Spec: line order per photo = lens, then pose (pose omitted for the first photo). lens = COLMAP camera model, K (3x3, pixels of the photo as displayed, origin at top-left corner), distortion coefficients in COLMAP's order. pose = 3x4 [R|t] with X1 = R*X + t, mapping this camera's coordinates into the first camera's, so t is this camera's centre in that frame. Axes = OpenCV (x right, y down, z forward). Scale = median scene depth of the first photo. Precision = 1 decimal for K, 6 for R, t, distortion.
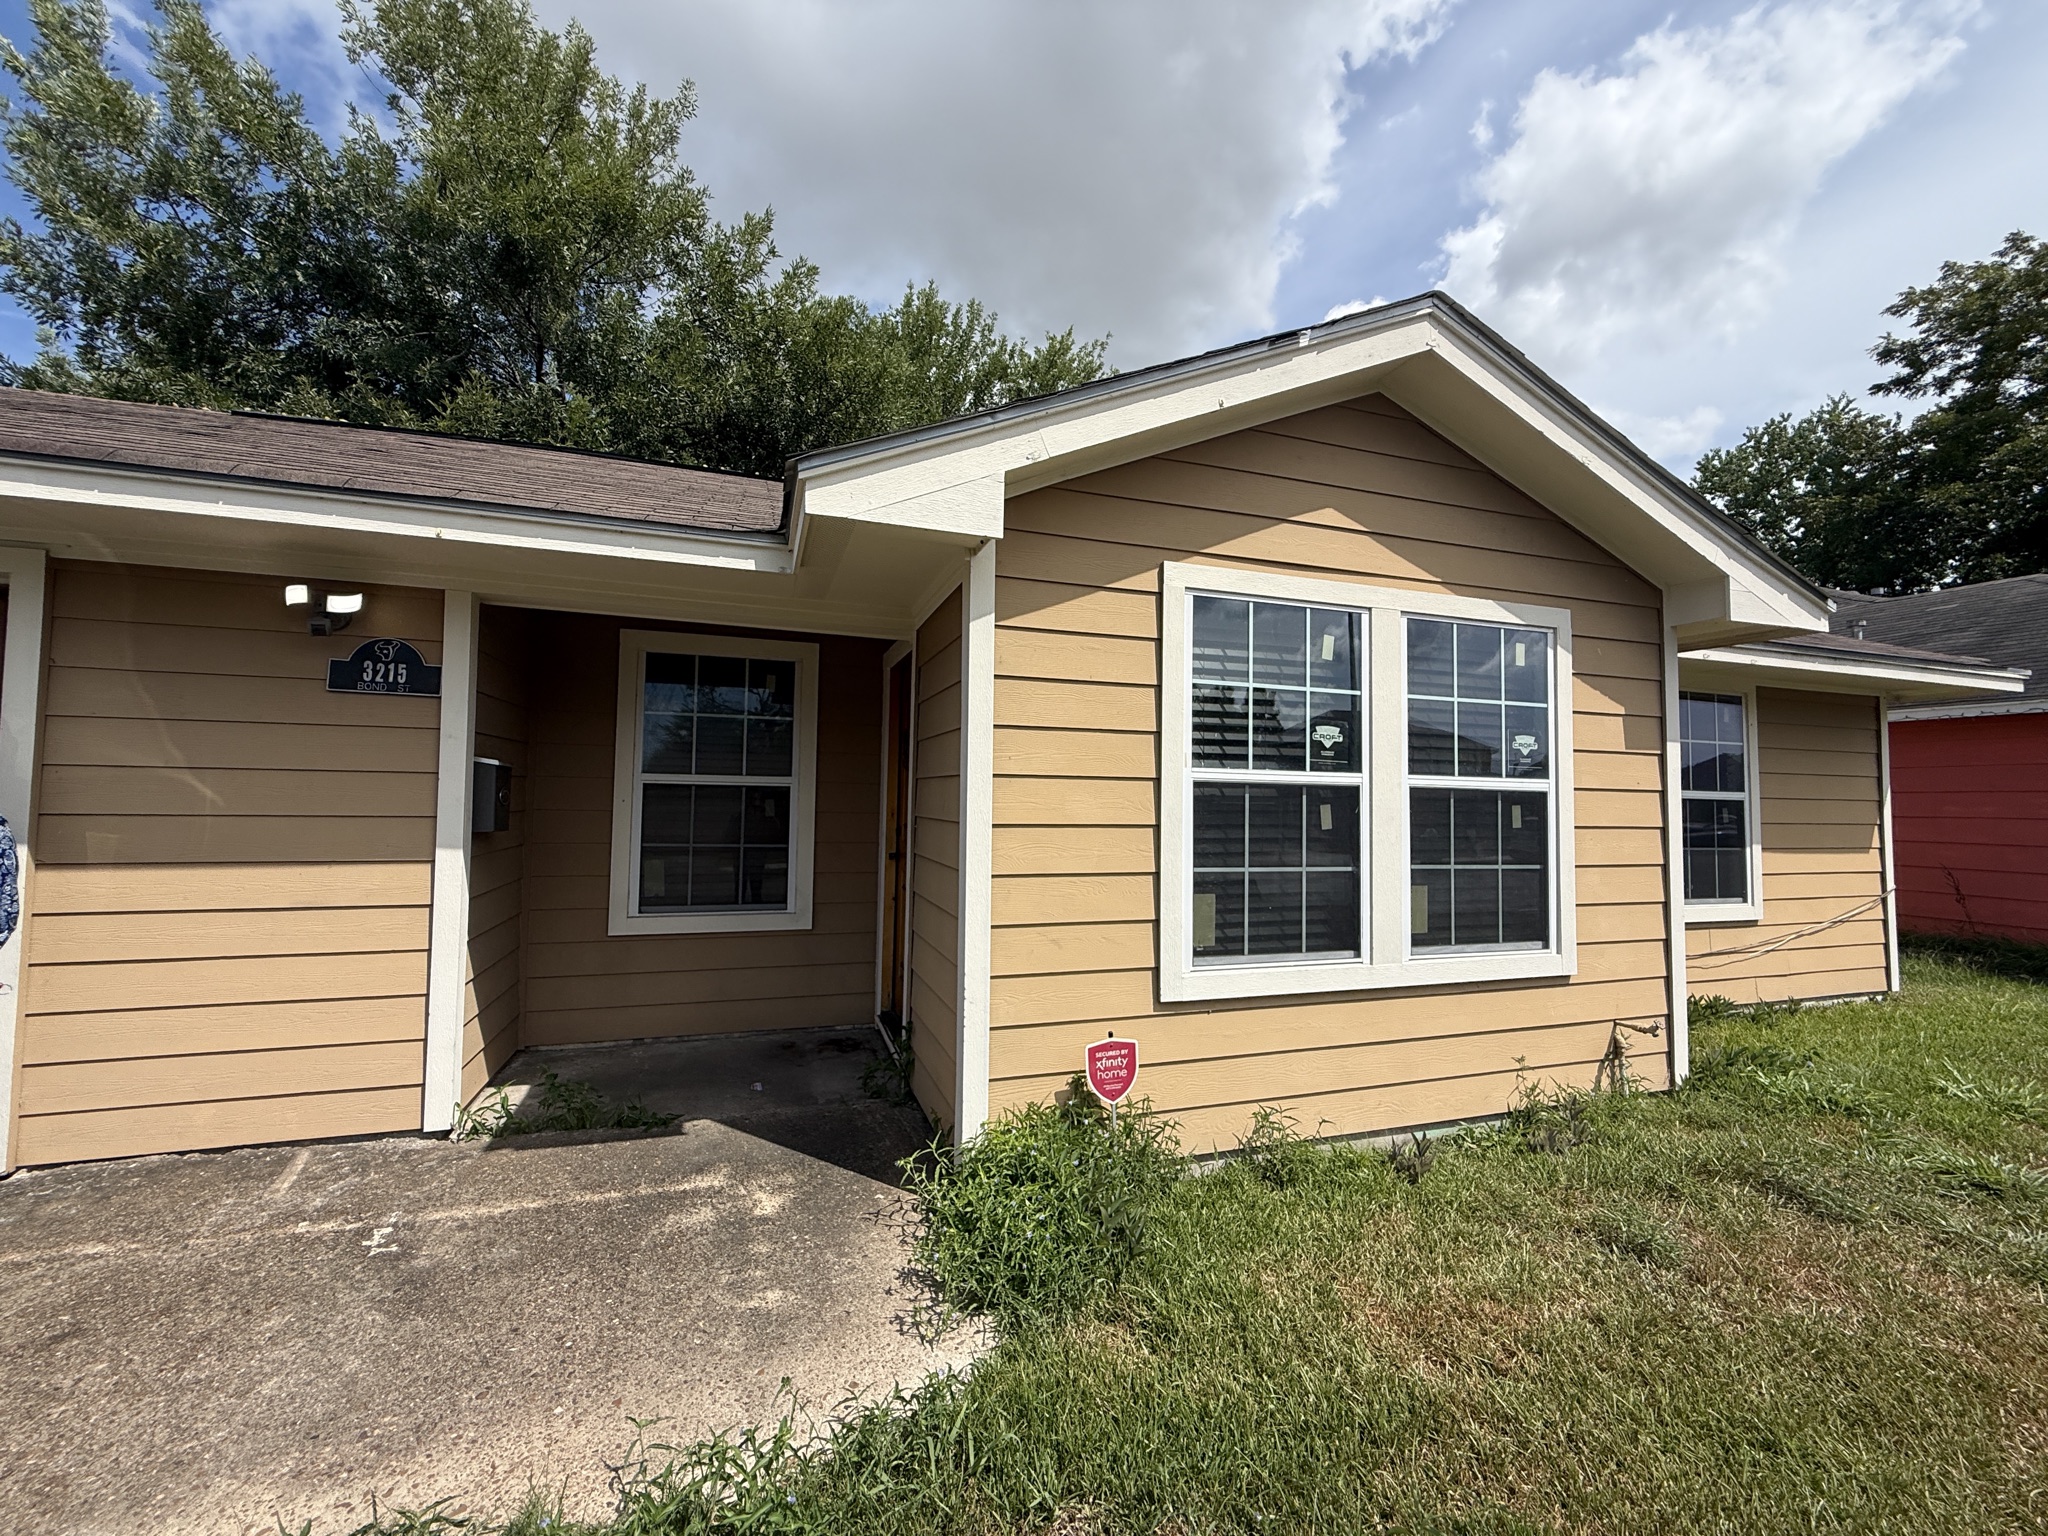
lens RADIAL K [[813.2, 0, 1025.6], [0, 813.2, 771.9], [0, 0, 1]] dist [-0.000658, 0.000026]
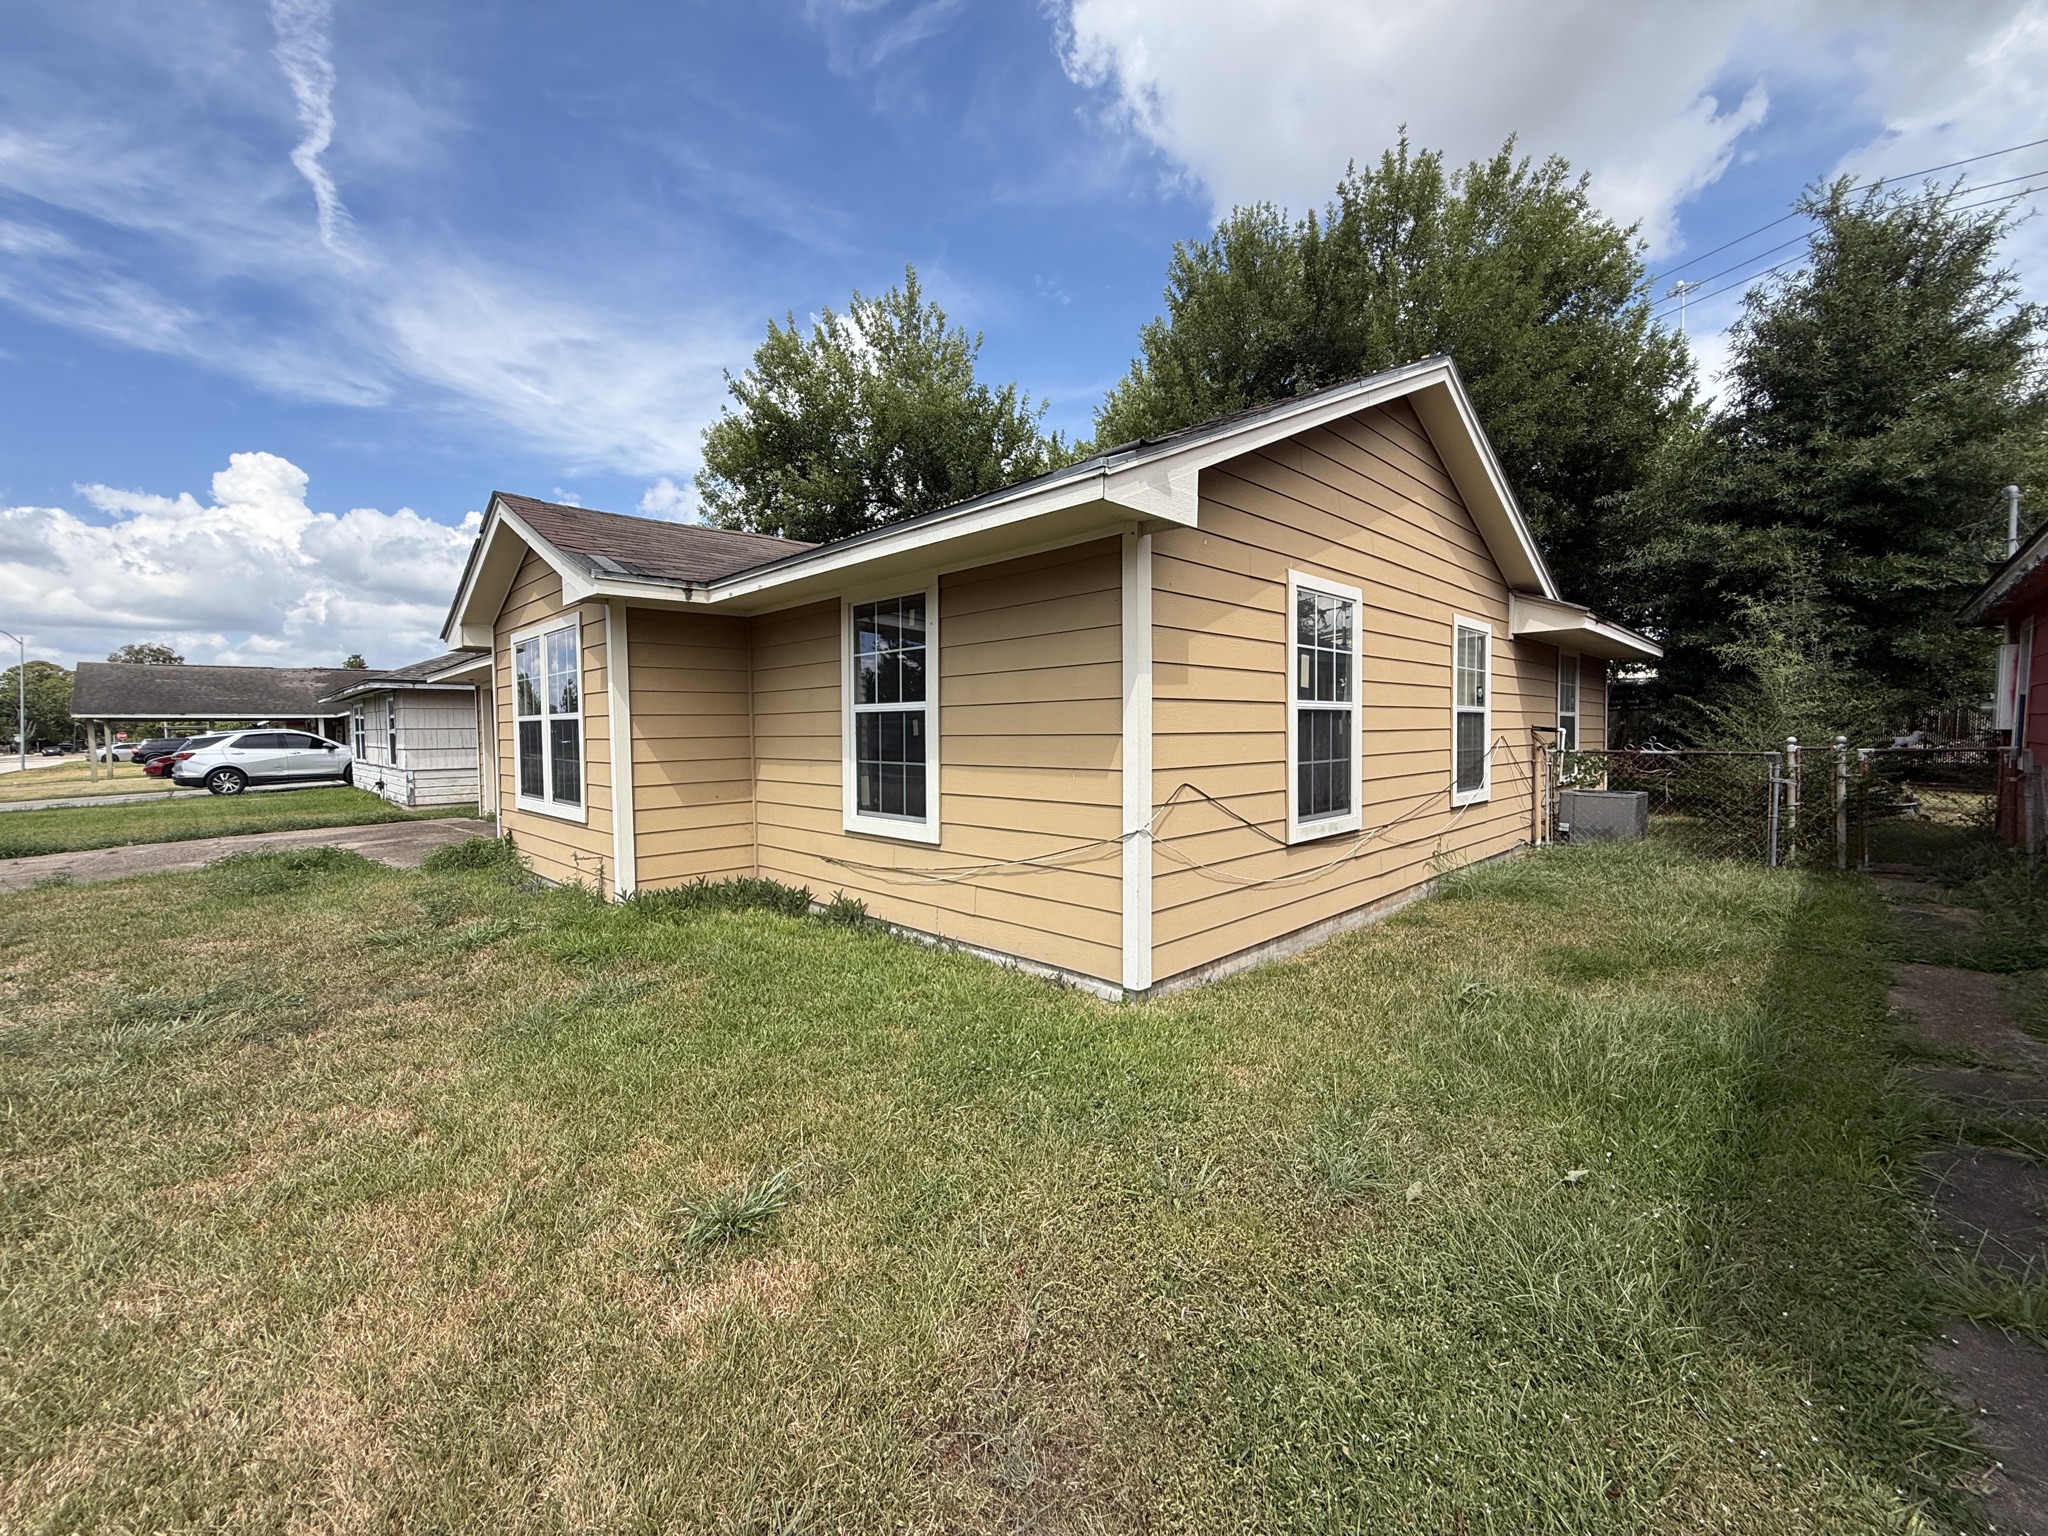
lens RADIAL K [[813.2, 0, 1025.6], [0, 813.2, 771.9], [0, 0, 1]] dist [-0.000658, 0.000026]
pose [[0.457595, 0.022568, -0.888874, 2.677449], [0.048822, 0.997532, 0.050461, 0.097762], [0.887819, -0.066488, 0.455364, 1.060711]]
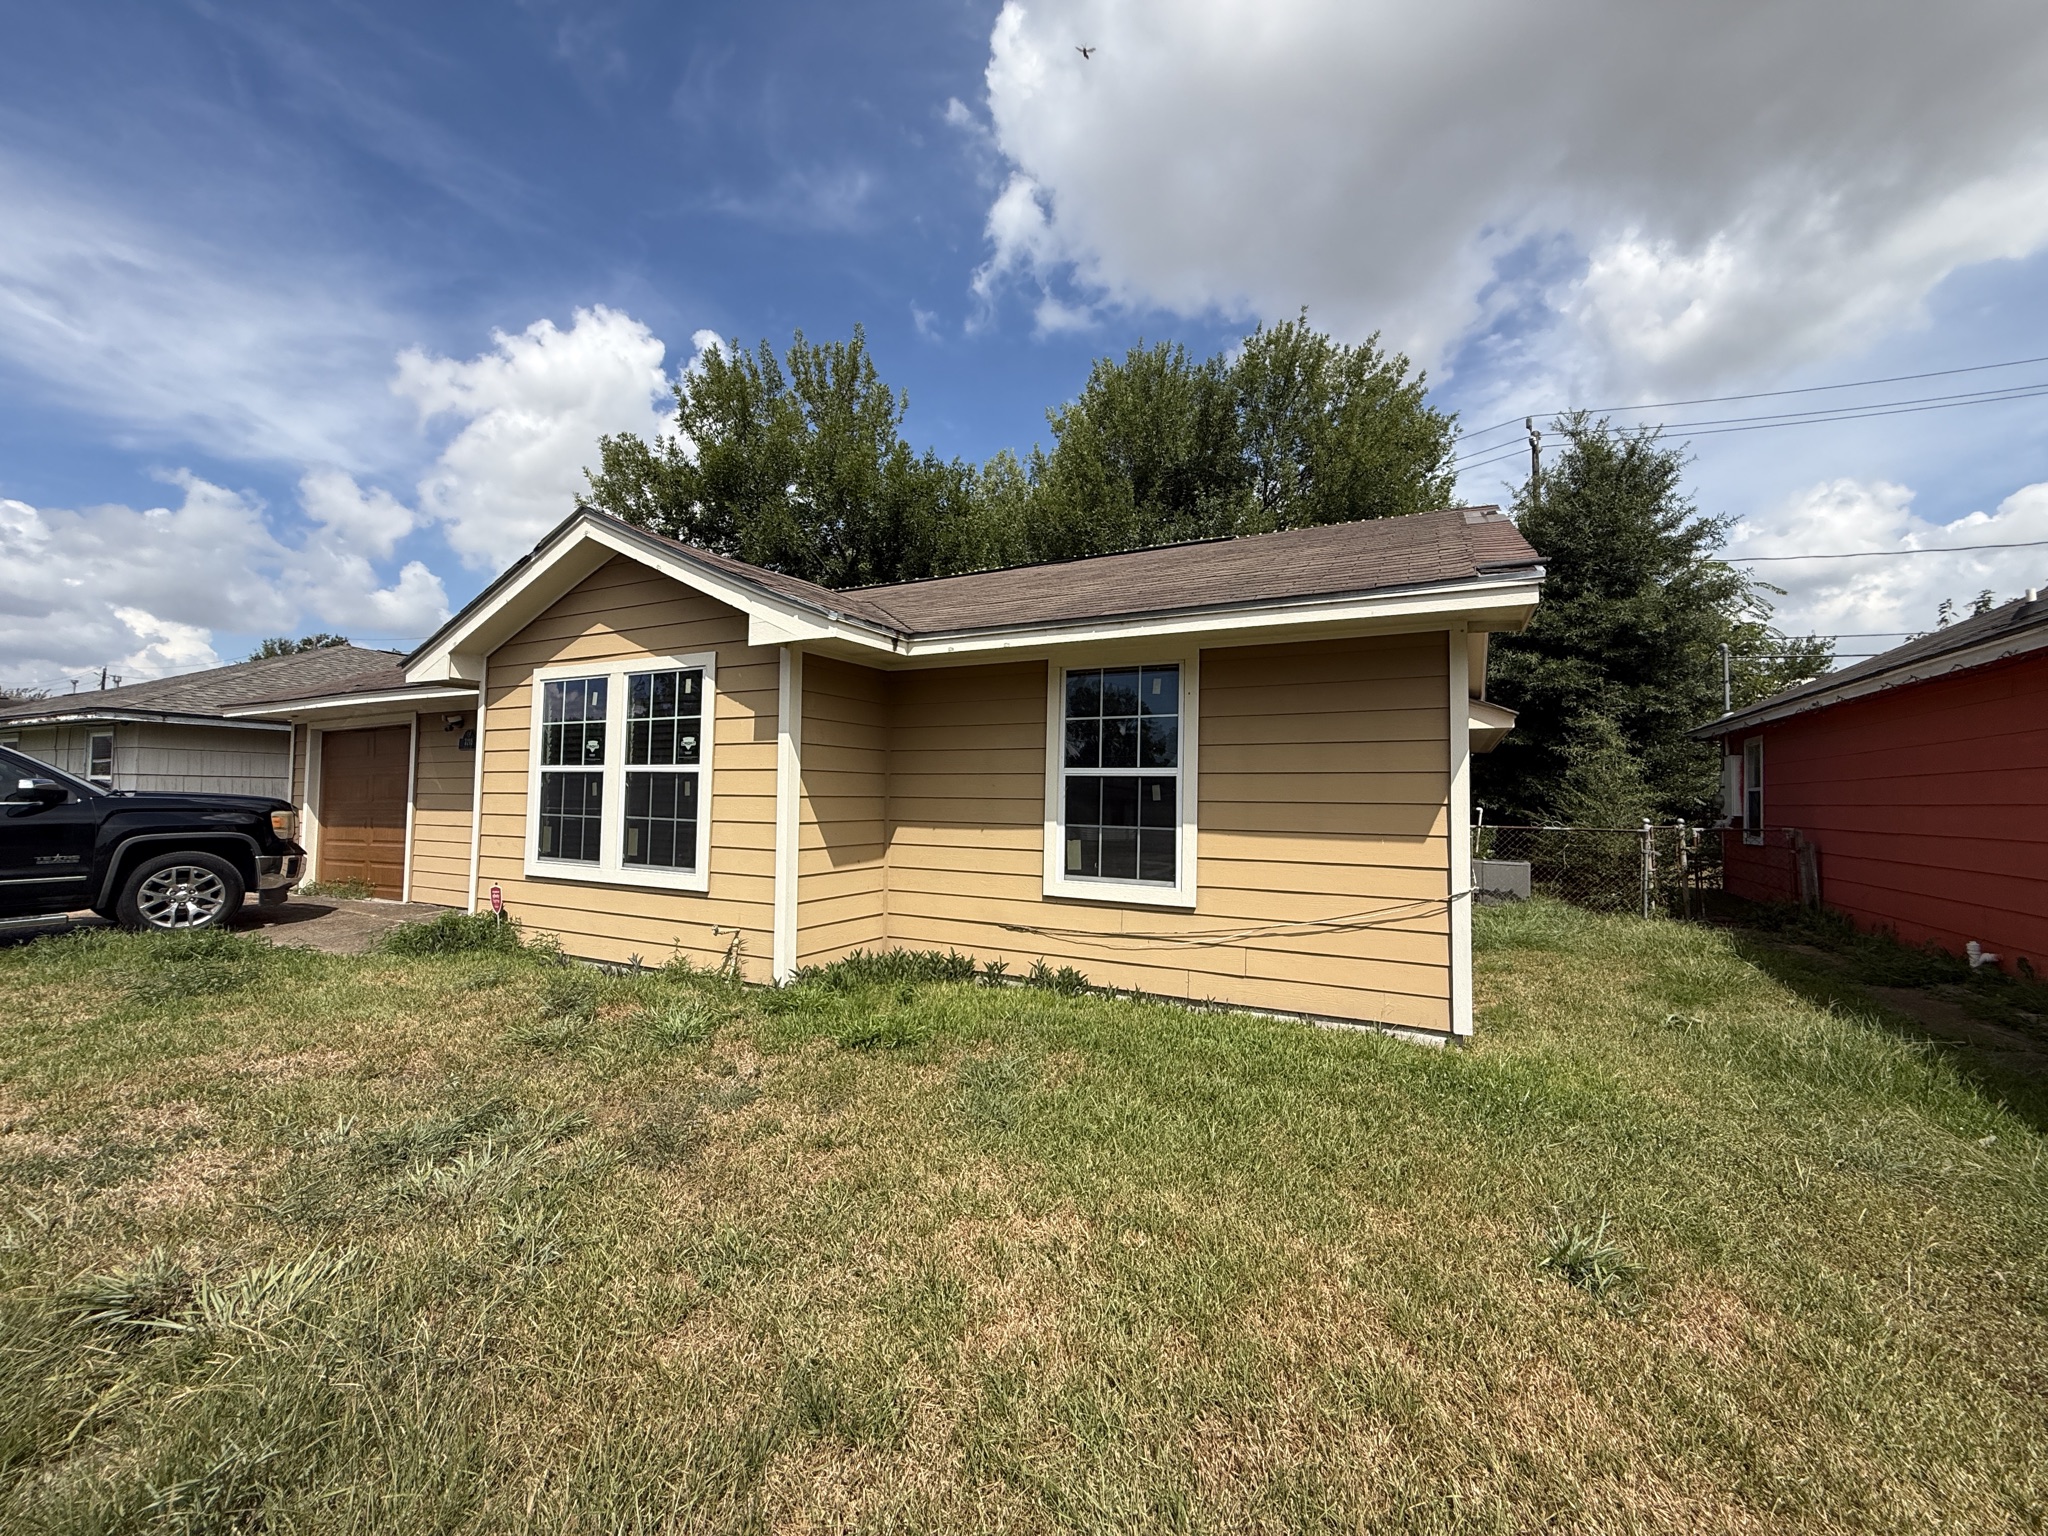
lens RADIAL K [[804.8, 0, 1019.0], [0, 804.8, 777.6], [0, 0, 1]] dist [0.001304, 0.000016]
pose [[0.702199, -0.028768, -0.711400, 2.177120], [0.021414, 0.999585, -0.019285, 0.077899], [0.711659, -0.001692, 0.702523, 0.360072]]
